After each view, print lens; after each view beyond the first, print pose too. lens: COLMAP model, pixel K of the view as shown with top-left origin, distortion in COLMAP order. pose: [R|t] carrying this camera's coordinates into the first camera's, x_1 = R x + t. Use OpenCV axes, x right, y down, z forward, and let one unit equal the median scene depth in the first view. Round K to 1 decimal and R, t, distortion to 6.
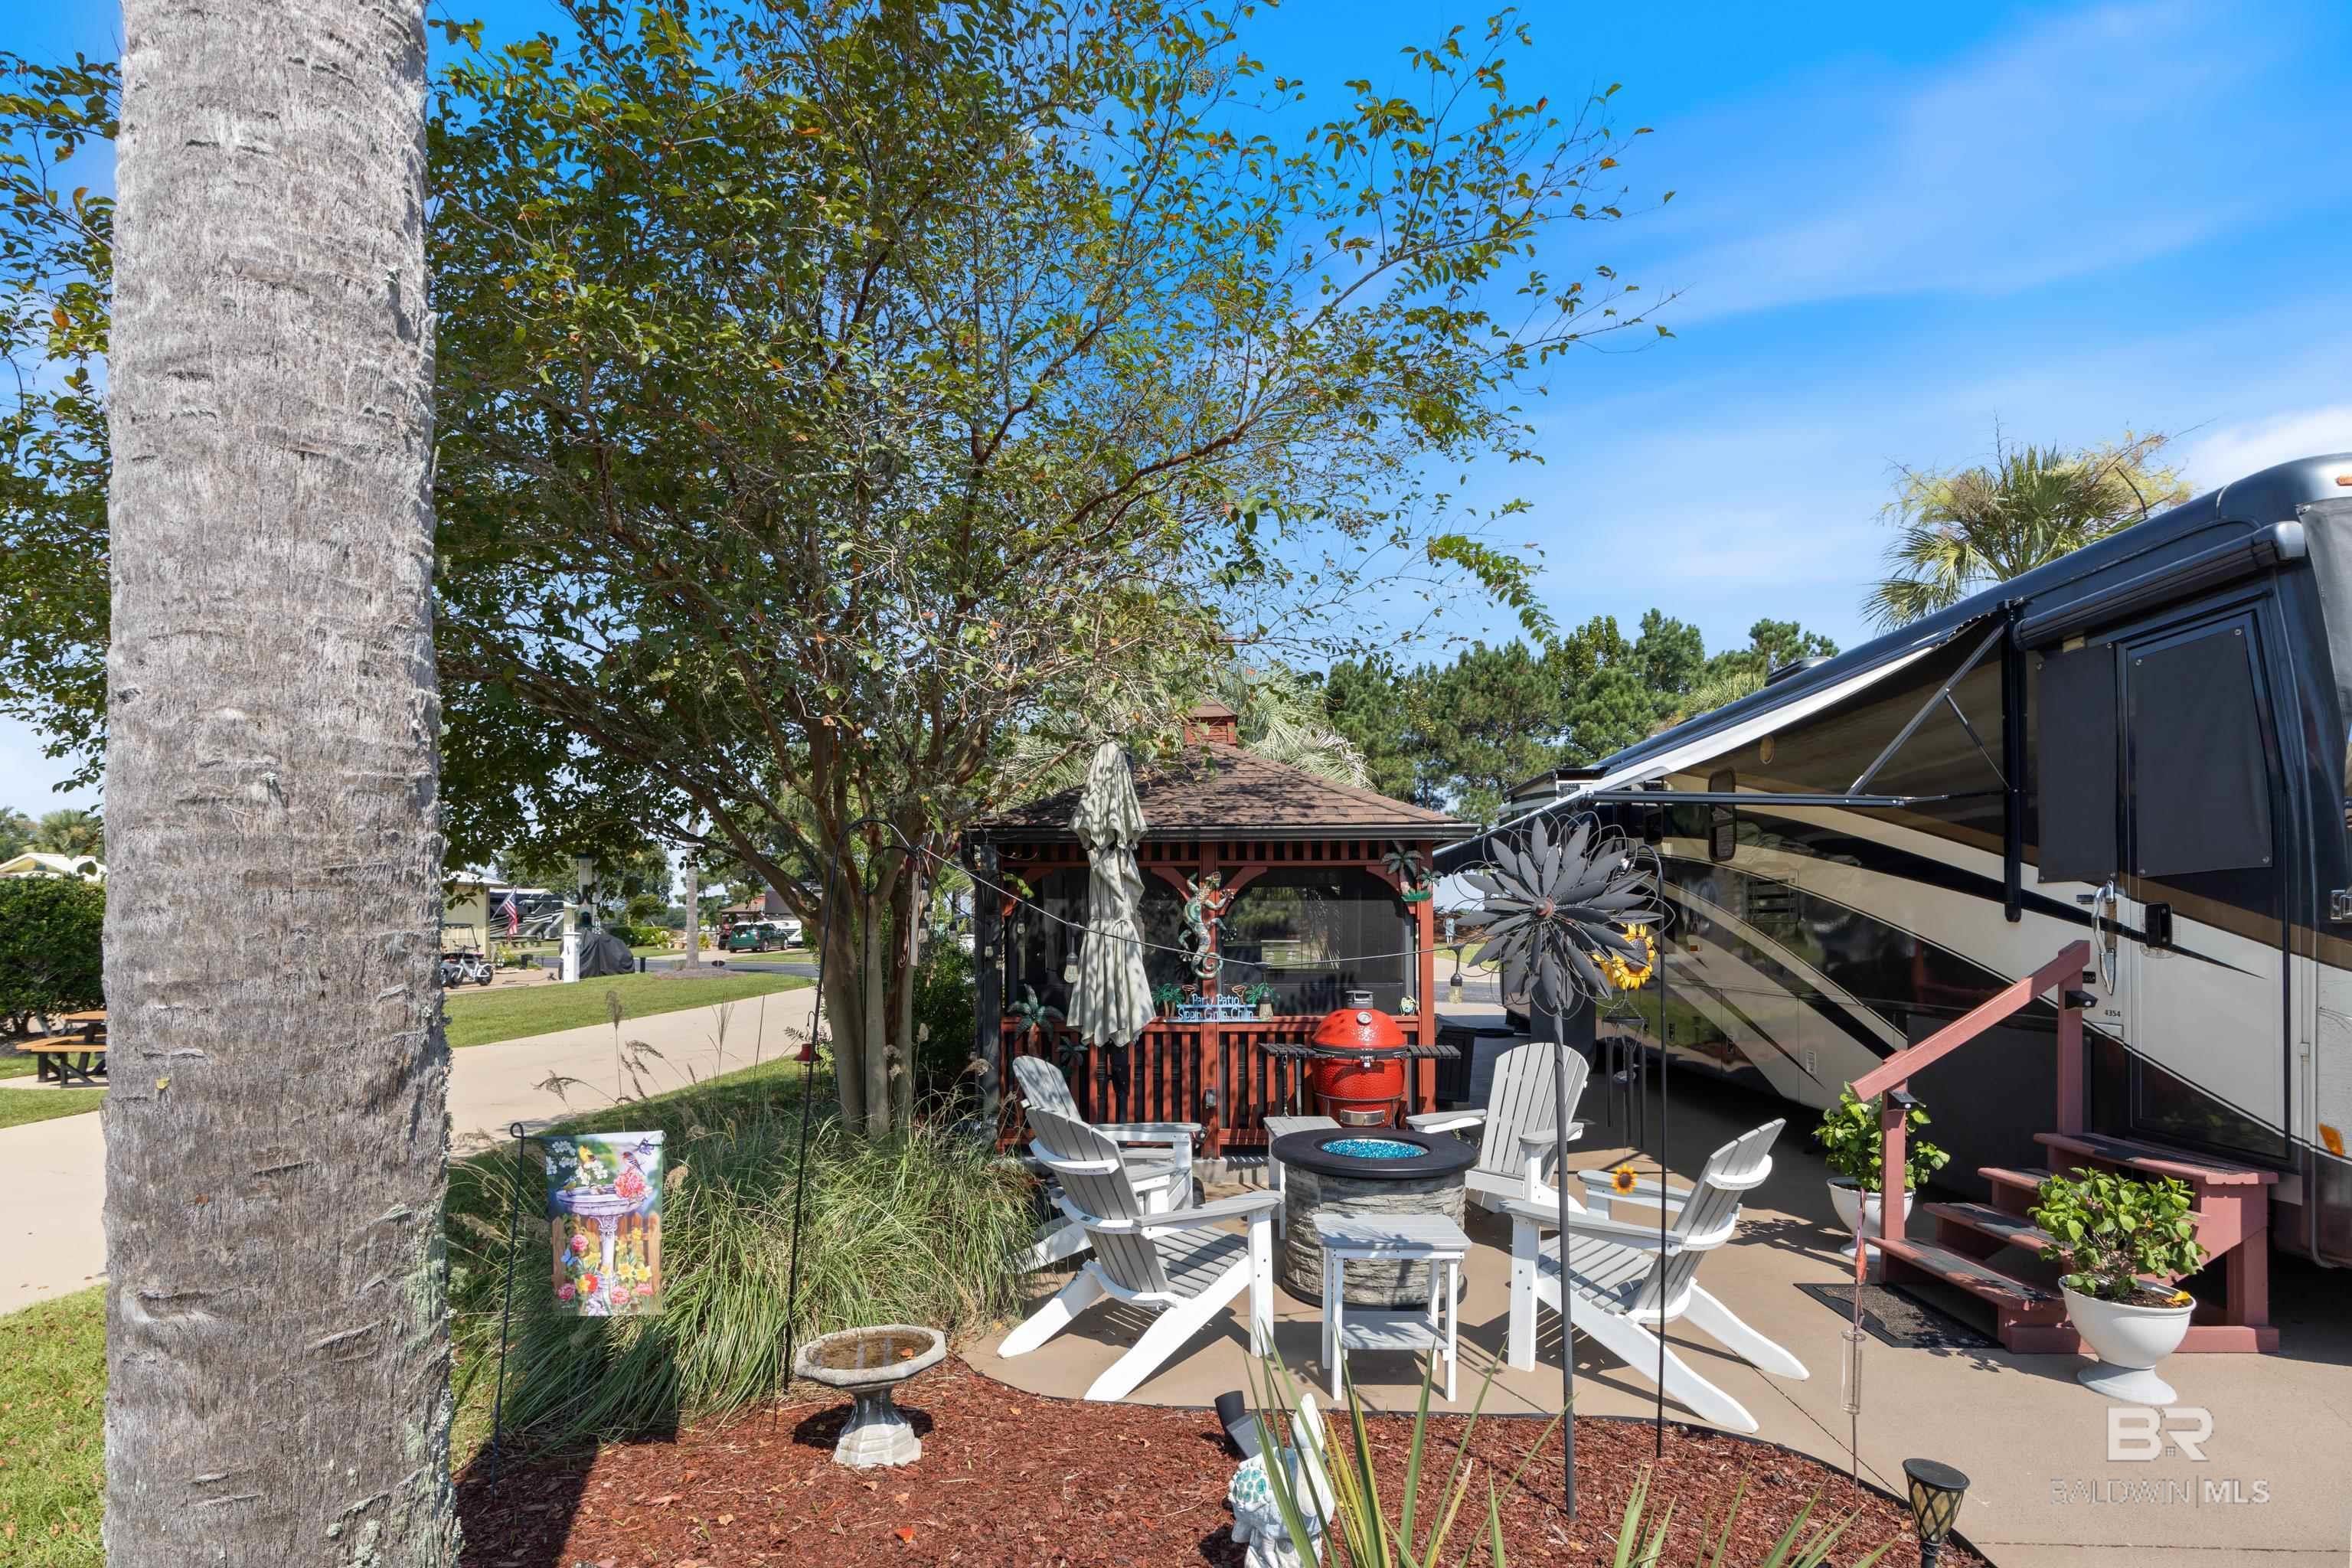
lens RADIAL K [[1153.3, 0, 1170.7], [0, 1153.3, 884.9], [0, 0, 1]] dist [-0.001187, 0.000053]
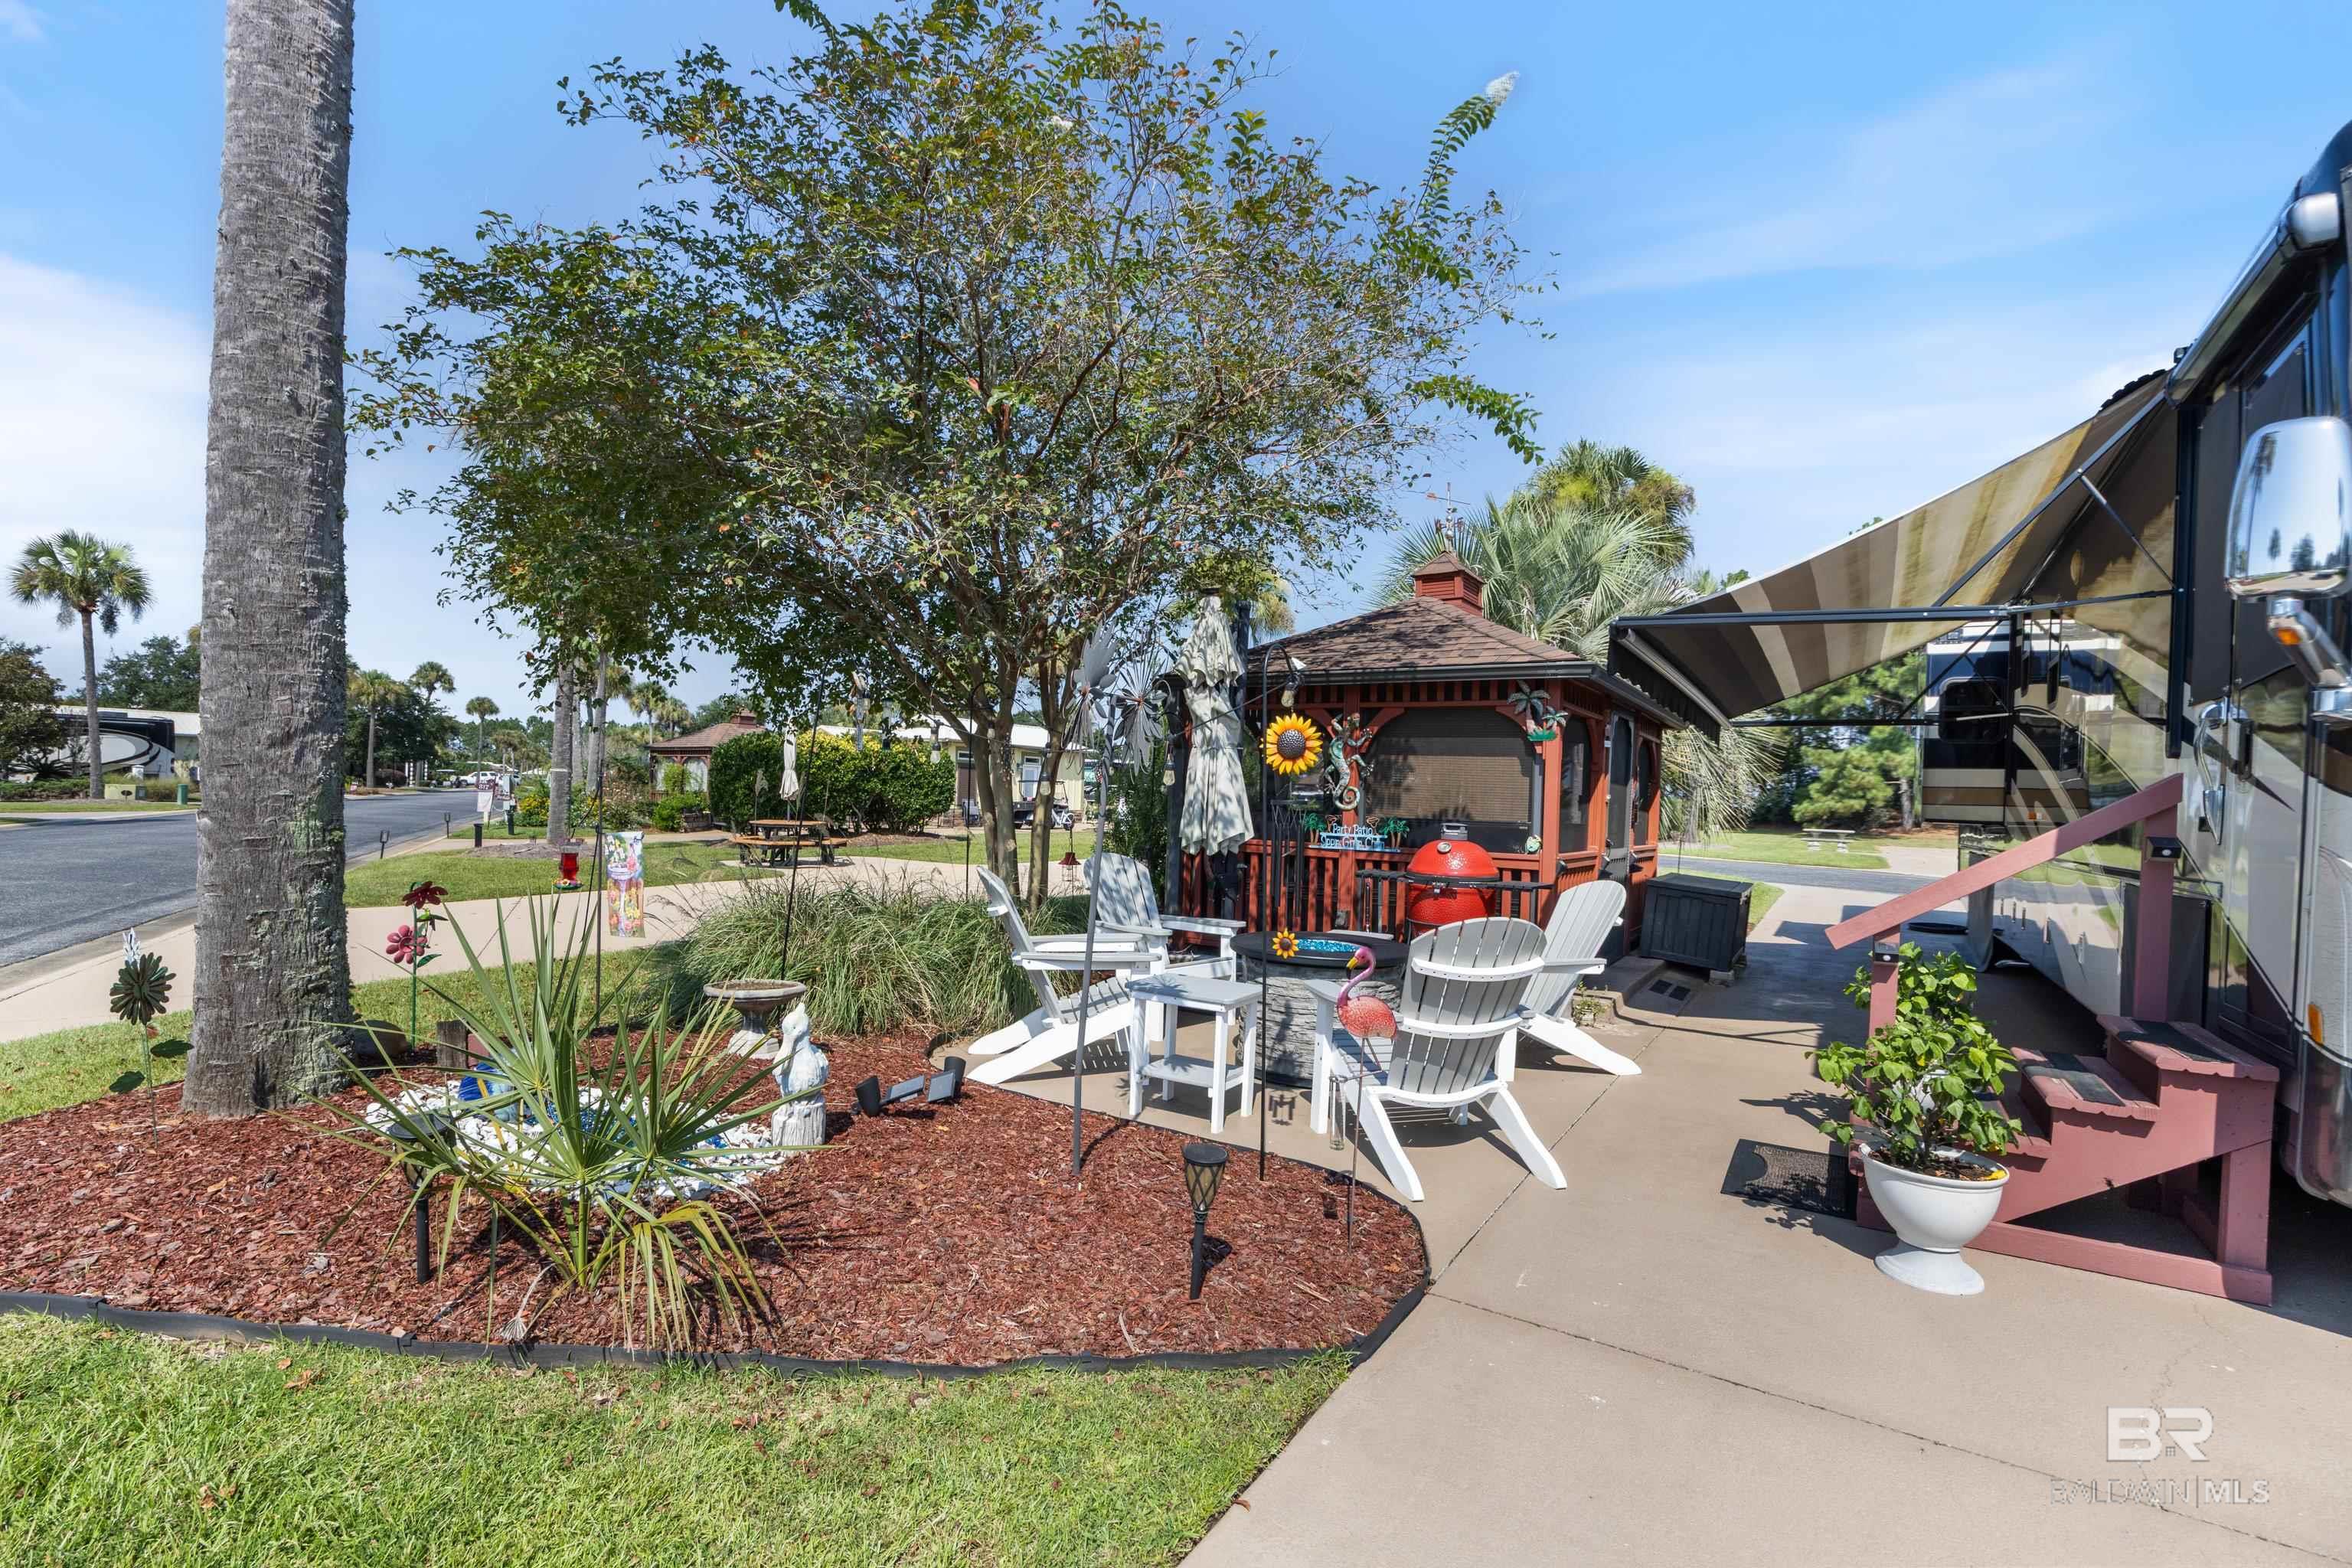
lens RADIAL K [[1118.0, 0, 1172.4], [0, 1118.0, 780.0], [0, 0, 1]] dist [-0.010361, 0.000421]
pose [[0.851065, 0.024329, -0.524497, 0.451240], [-0.020166, 0.999703, 0.013649, 0.042256], [0.524673, -0.001039, 0.851303, 0.006727]]
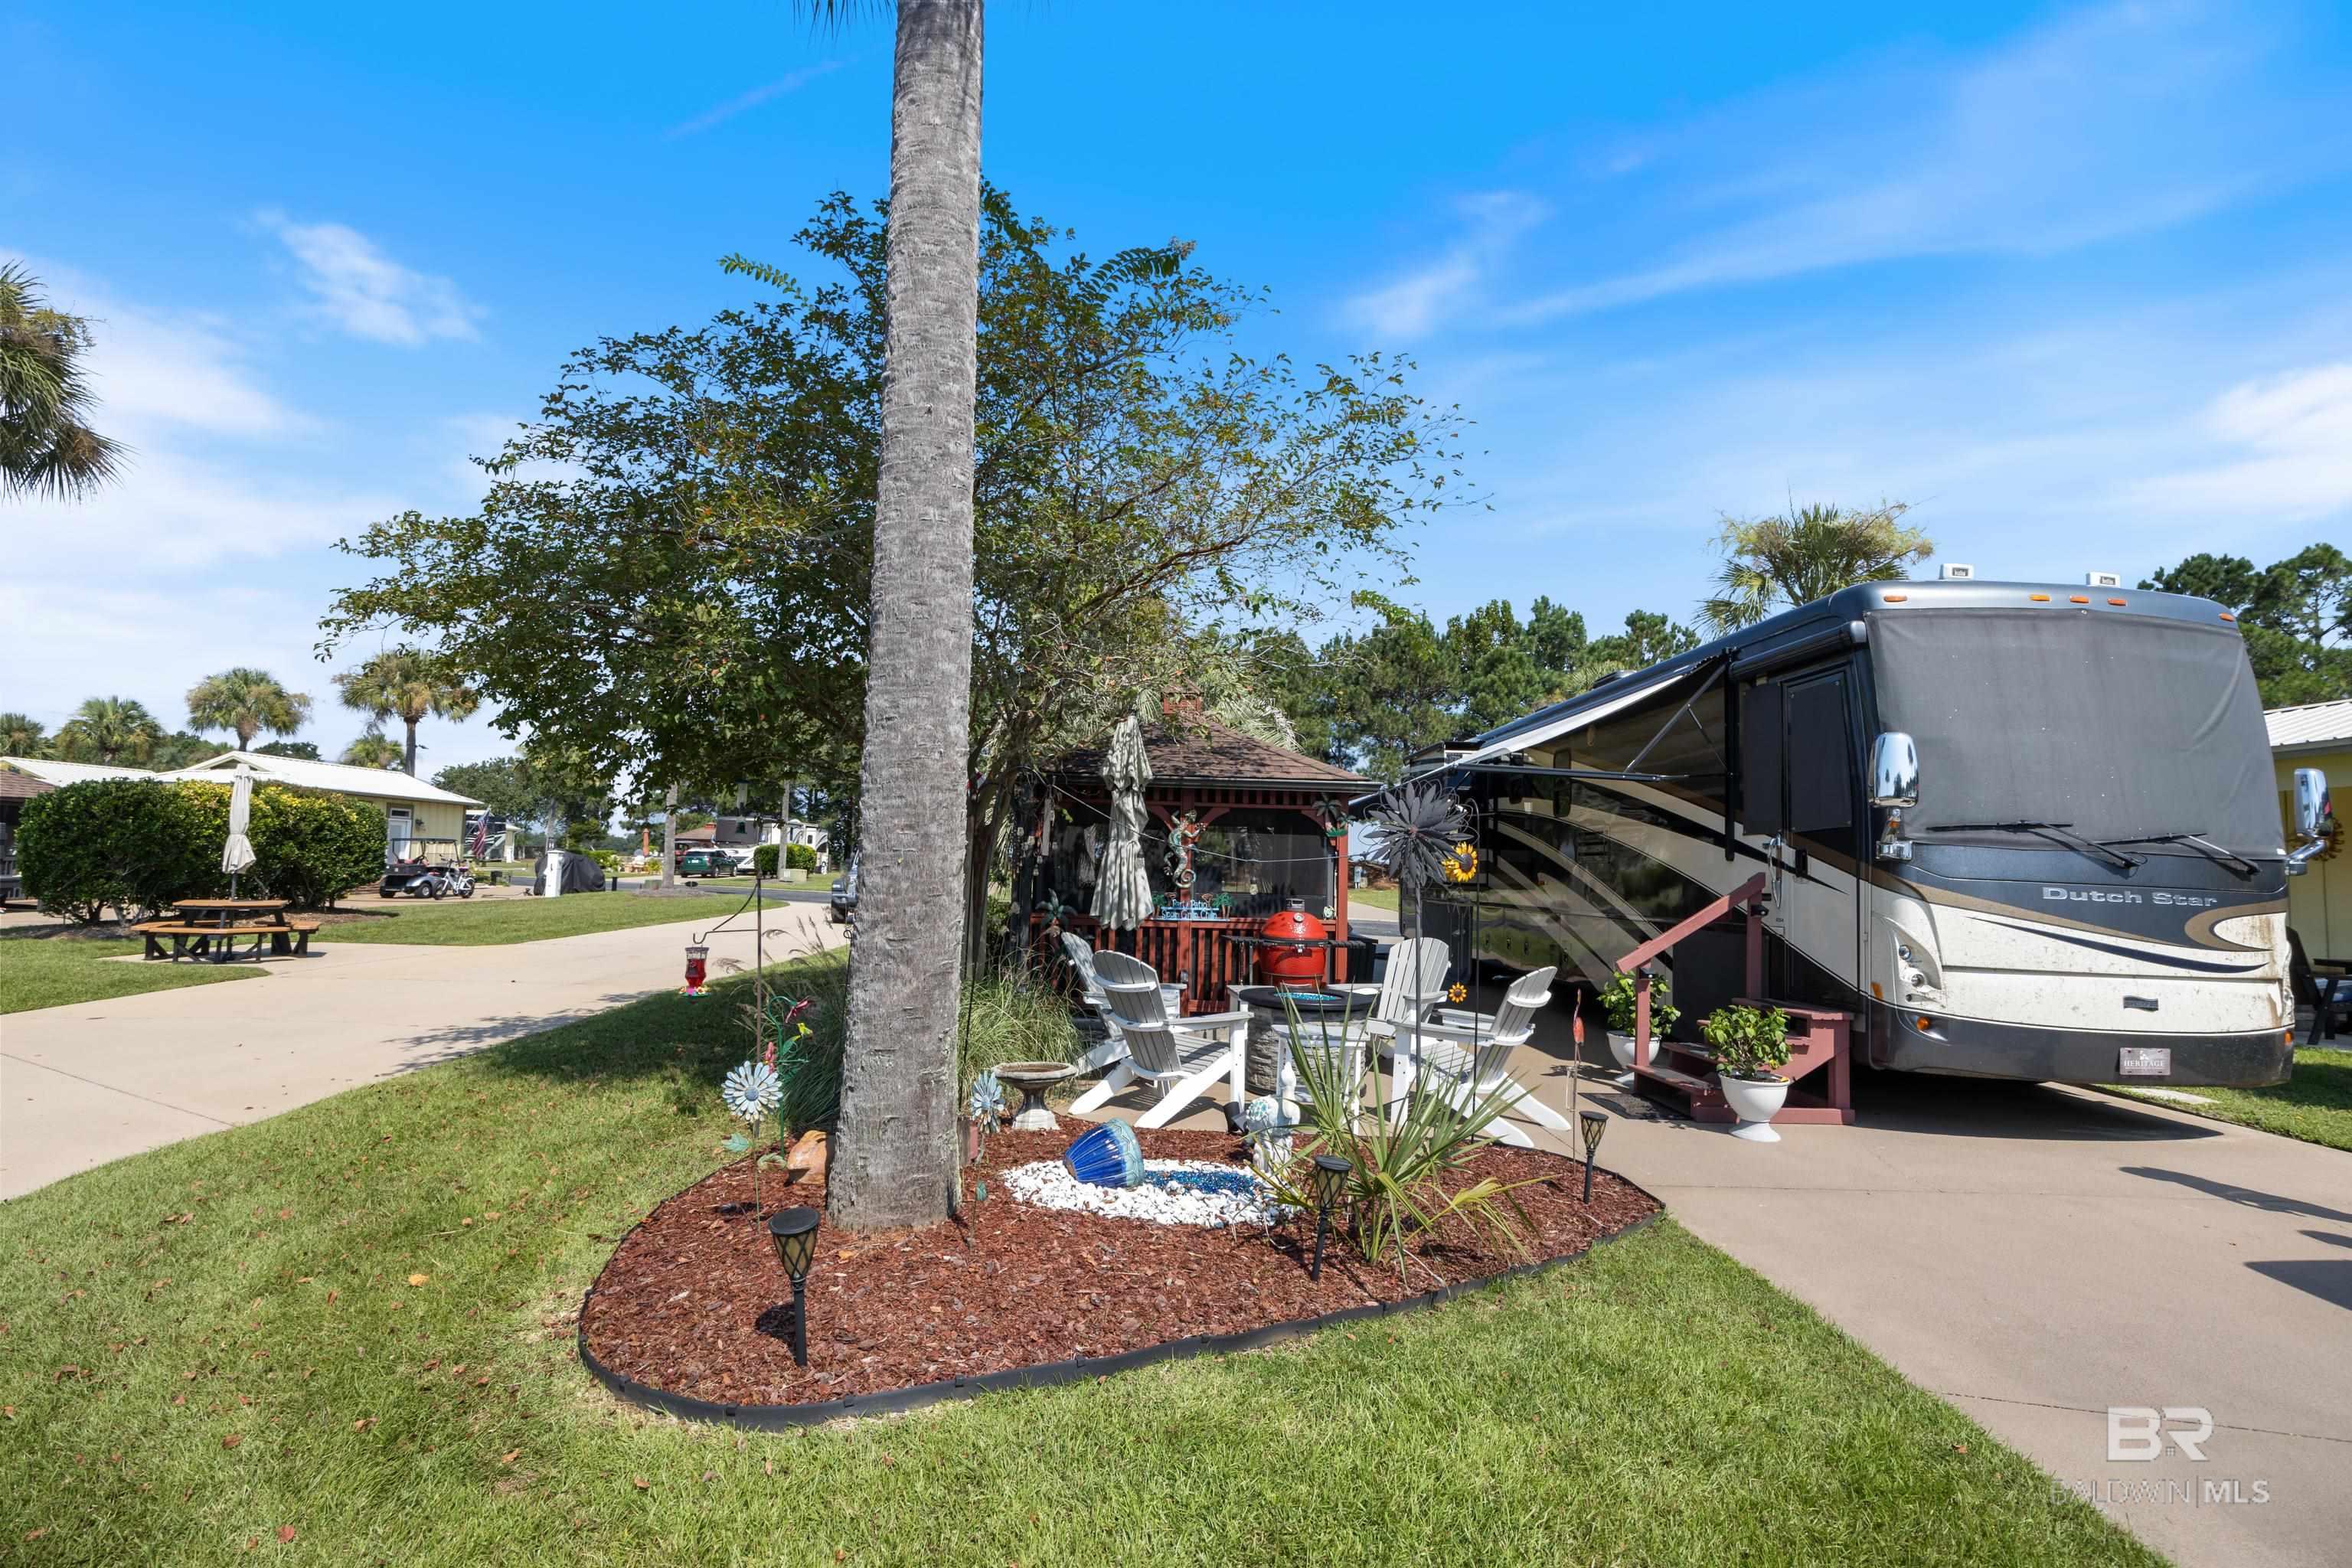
lens RADIAL K [[1131.0, 0, 1175.8], [0, 1131.0, 756.4], [0, 0, 1]] dist [-0.000909, 0.000137]
pose [[0.996432, 0.038870, 0.074919, -0.085194], [-0.033854, 0.997171, -0.067106, 0.016053], [-0.077316, 0.064330, 0.994929, -0.344475]]
